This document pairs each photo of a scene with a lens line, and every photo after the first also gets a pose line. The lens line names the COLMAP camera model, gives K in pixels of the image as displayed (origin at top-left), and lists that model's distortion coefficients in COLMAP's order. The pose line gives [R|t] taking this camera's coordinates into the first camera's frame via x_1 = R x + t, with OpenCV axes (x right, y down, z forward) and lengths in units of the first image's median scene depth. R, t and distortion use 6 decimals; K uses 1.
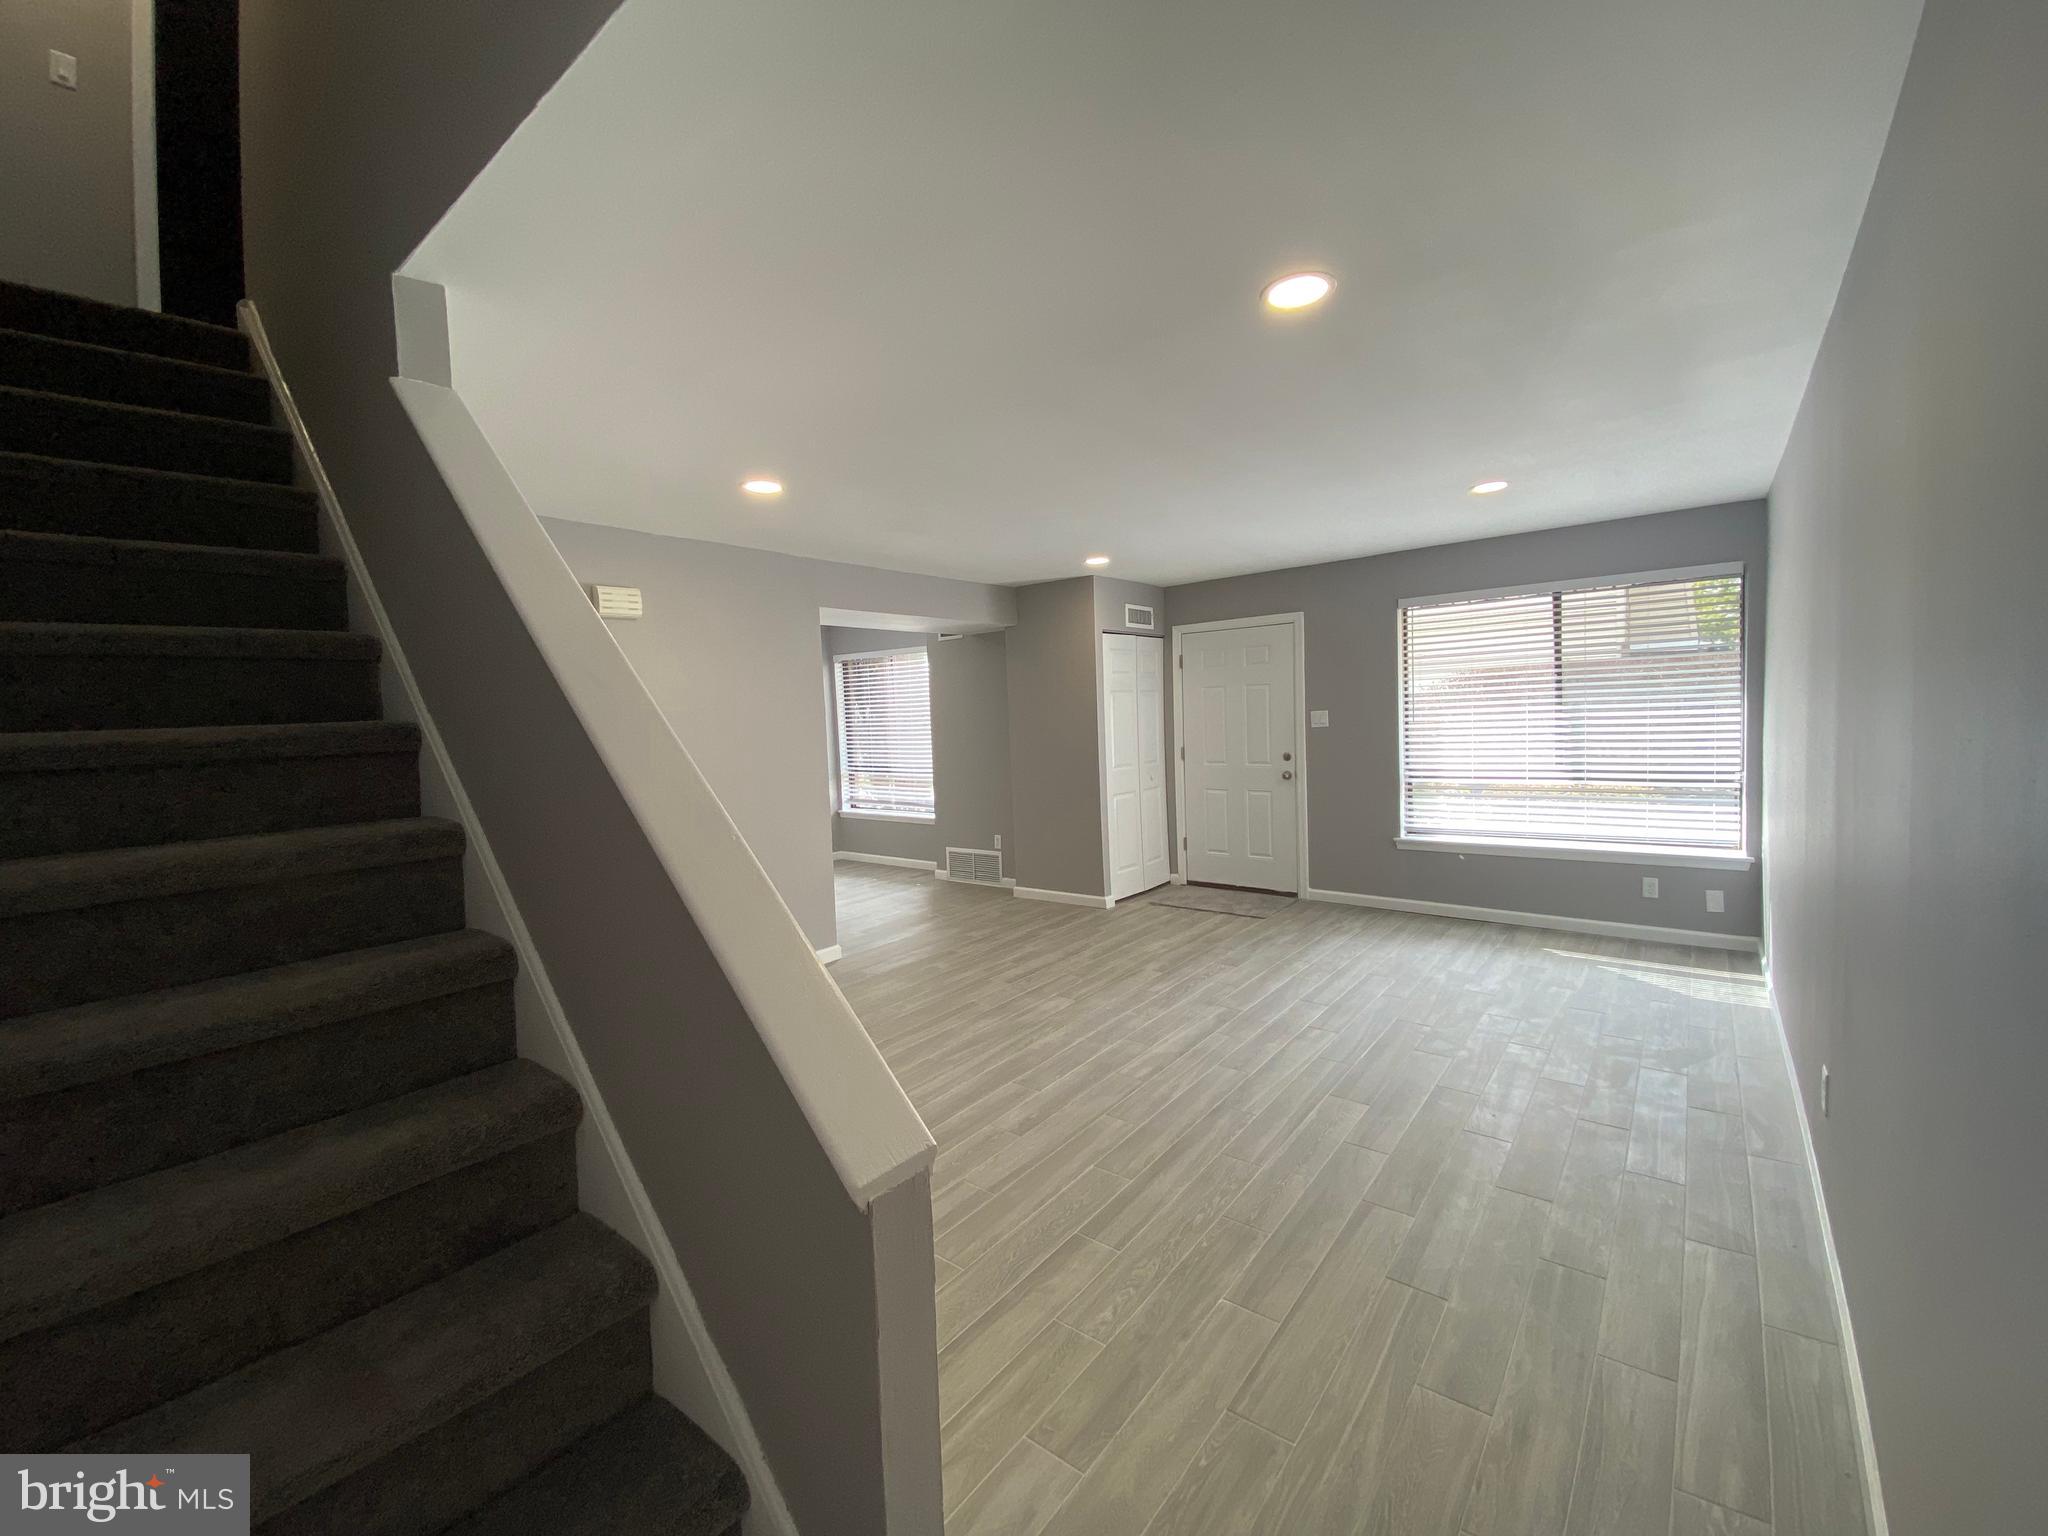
lens RADIAL K [[817.3, 0, 1021.6], [0, 817.3, 767.3], [0, 0, 1]] dist [0.048057, -0.041144]
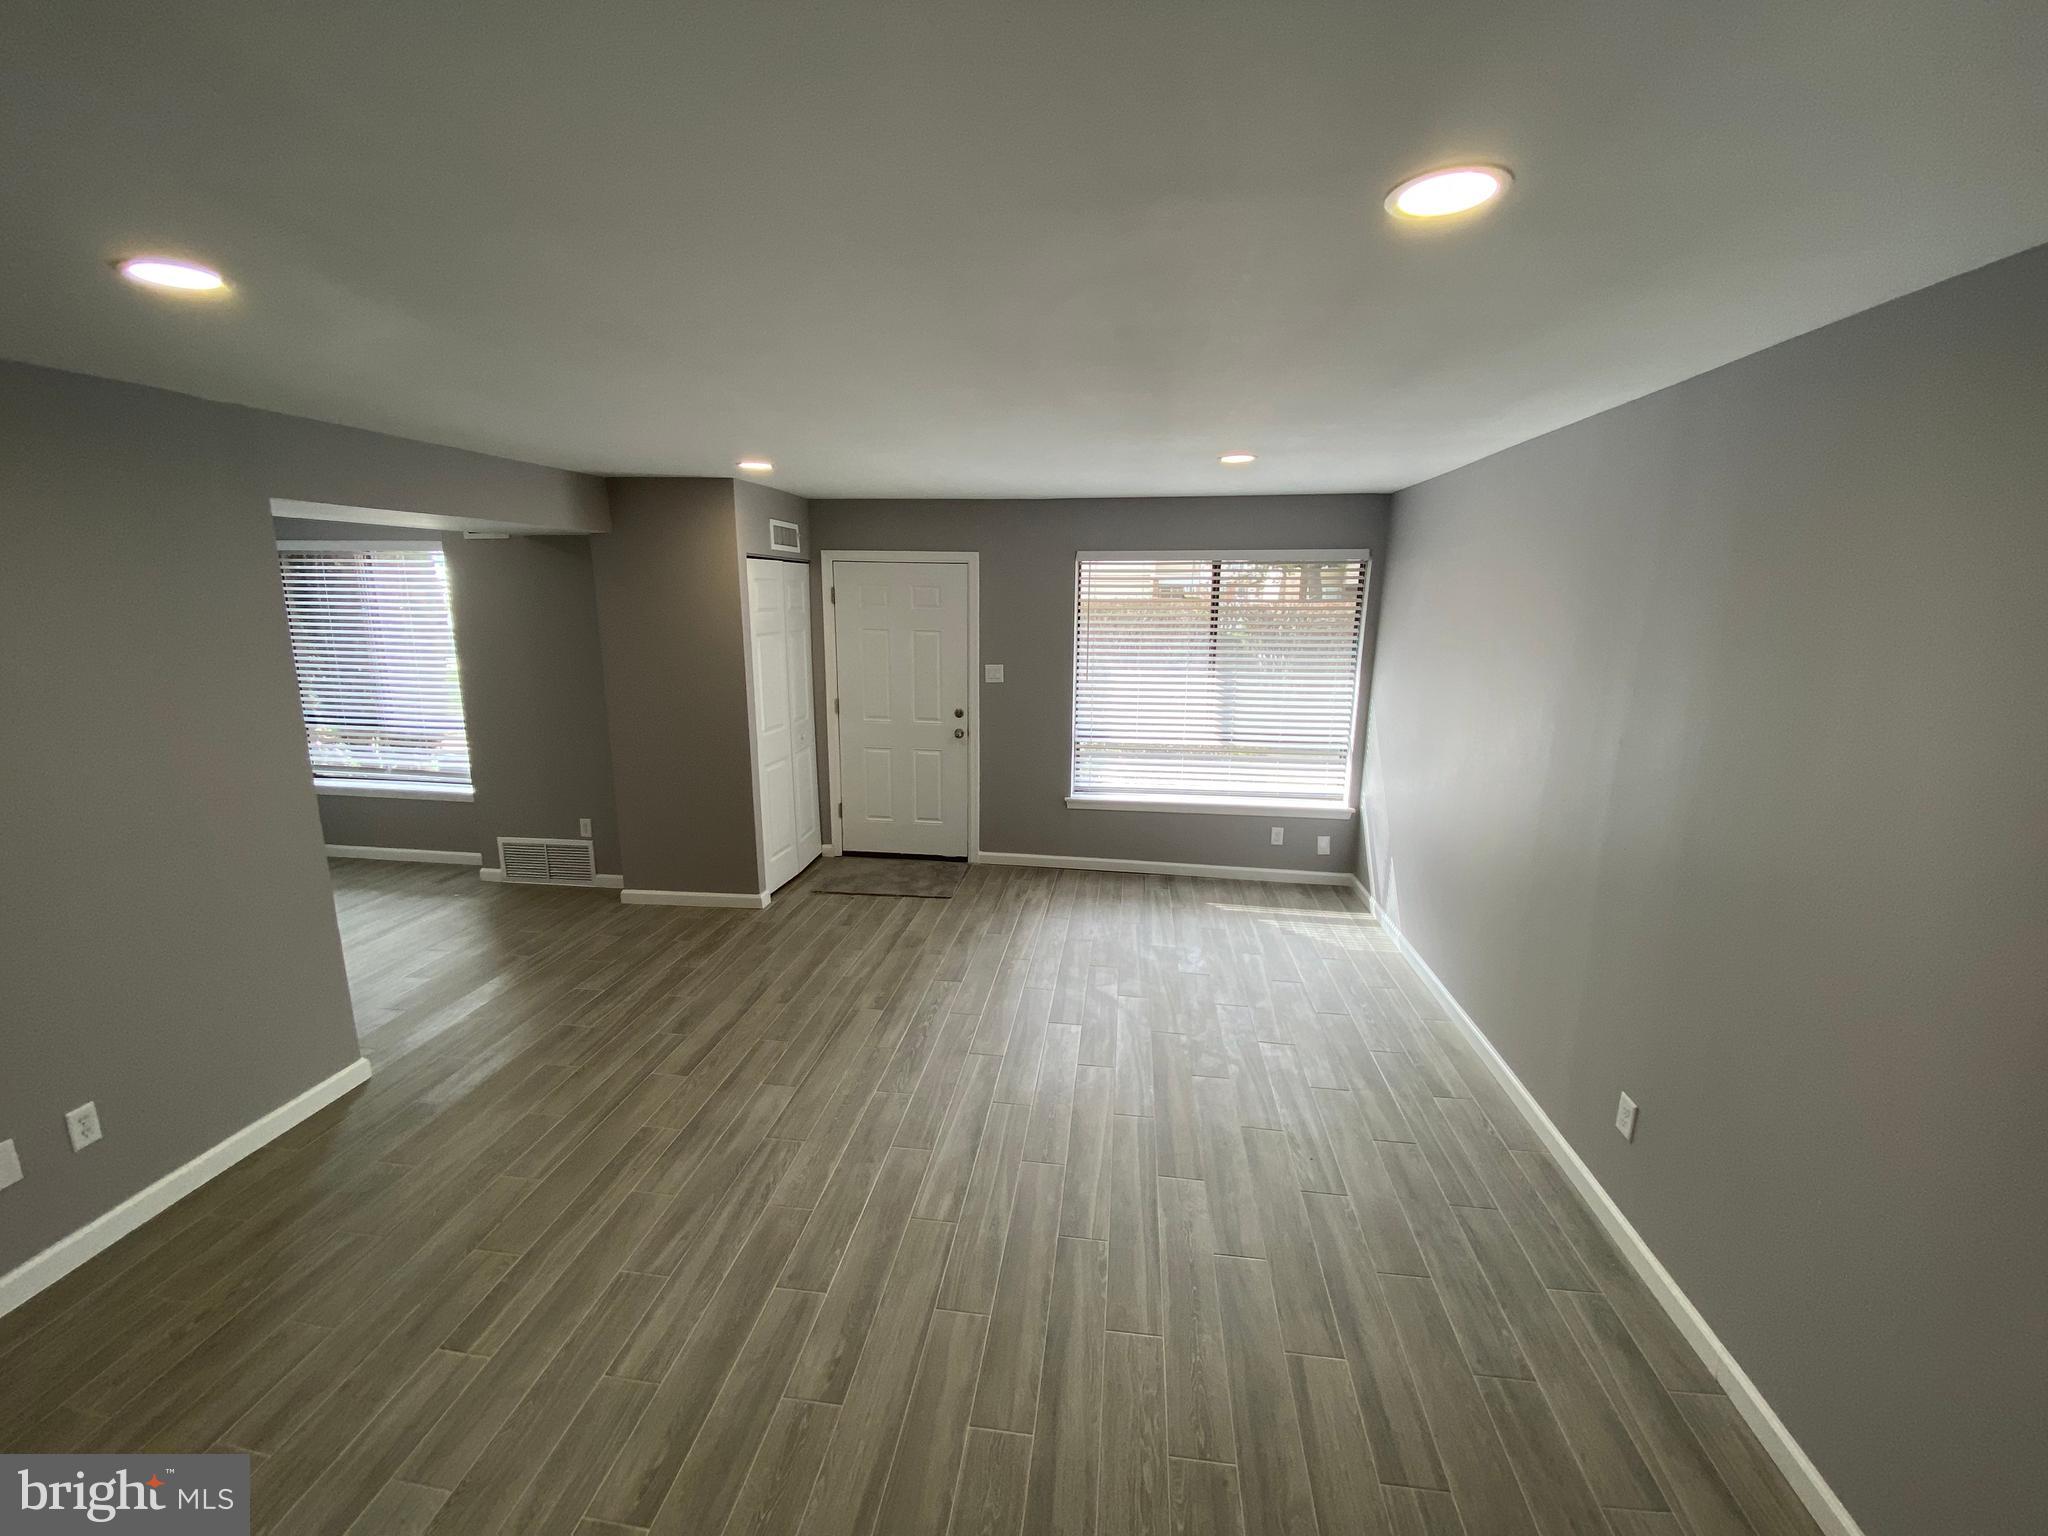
lens RADIAL K [[817.3, 0, 1021.6], [0, 817.3, 767.3], [0, 0, 1]] dist [0.048057, -0.041144]
pose [[0.851883, -0.062395, 0.520002, -0.111123], [-0.008851, 0.991021, 0.133412, -0.091553], [-0.523658, -0.118254, 0.843682, 0.241980]]
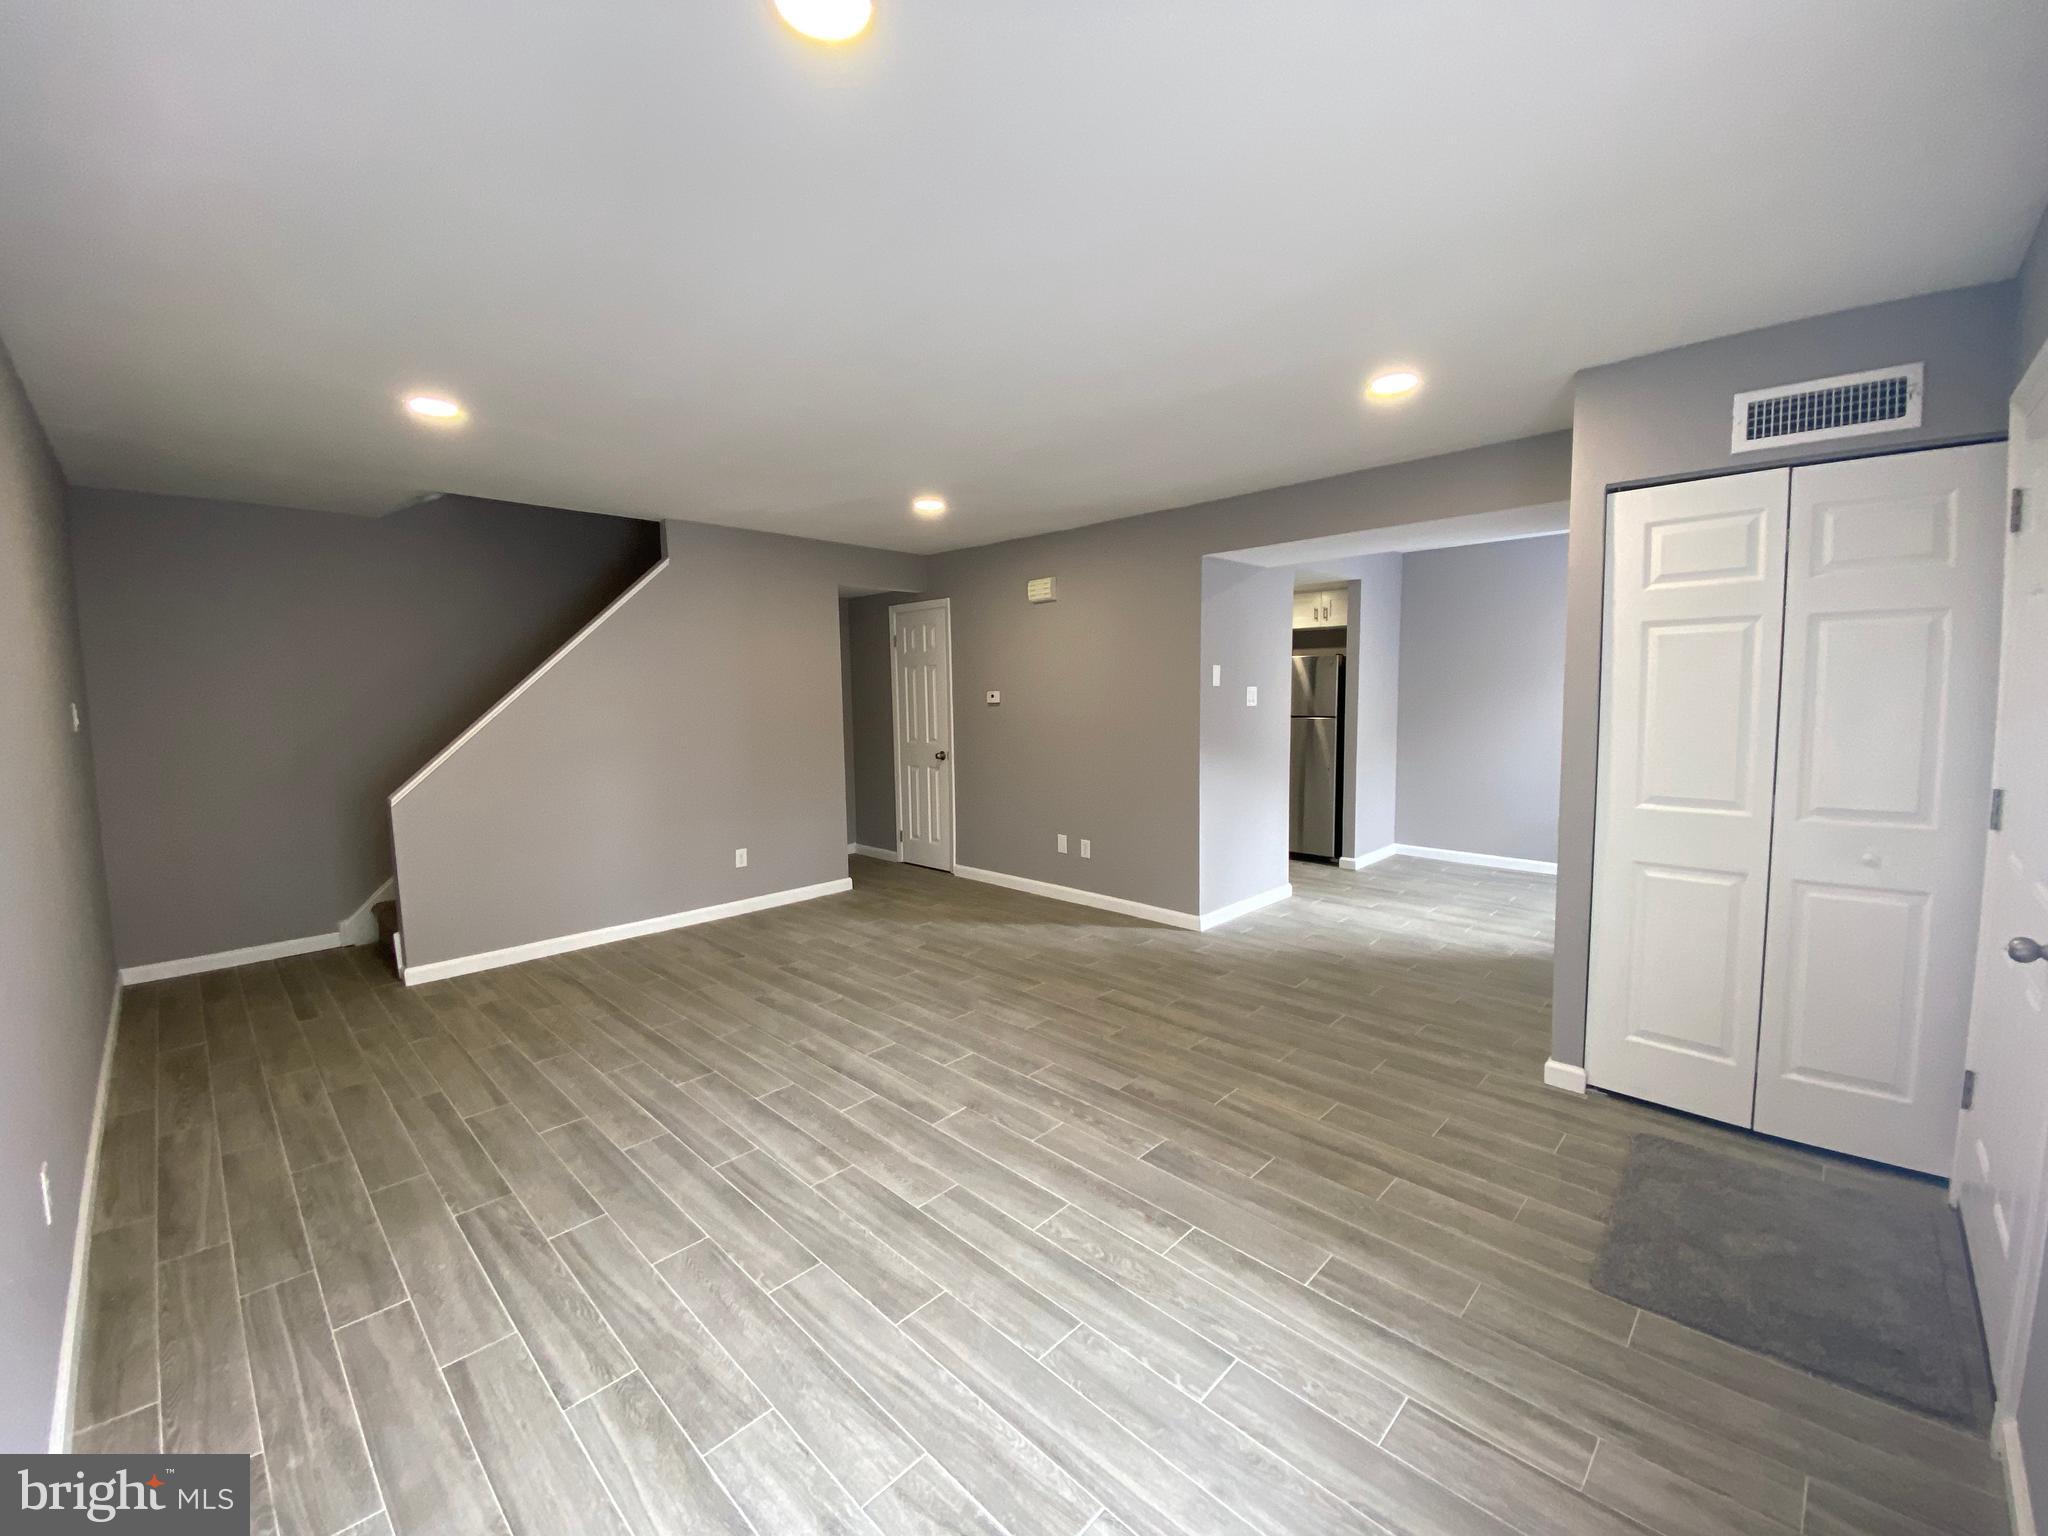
lens RADIAL K [[833.4, 0, 1024.0], [0, 833.4, 768.0], [0, 0, 1]] dist [0.038918, -0.031290]
pose [[-0.088682, 0.140464, -0.986106, 0.720190], [-0.049153, 0.988183, 0.145181, -0.081090], [0.994846, 0.061345, -0.080730, 0.881461]]
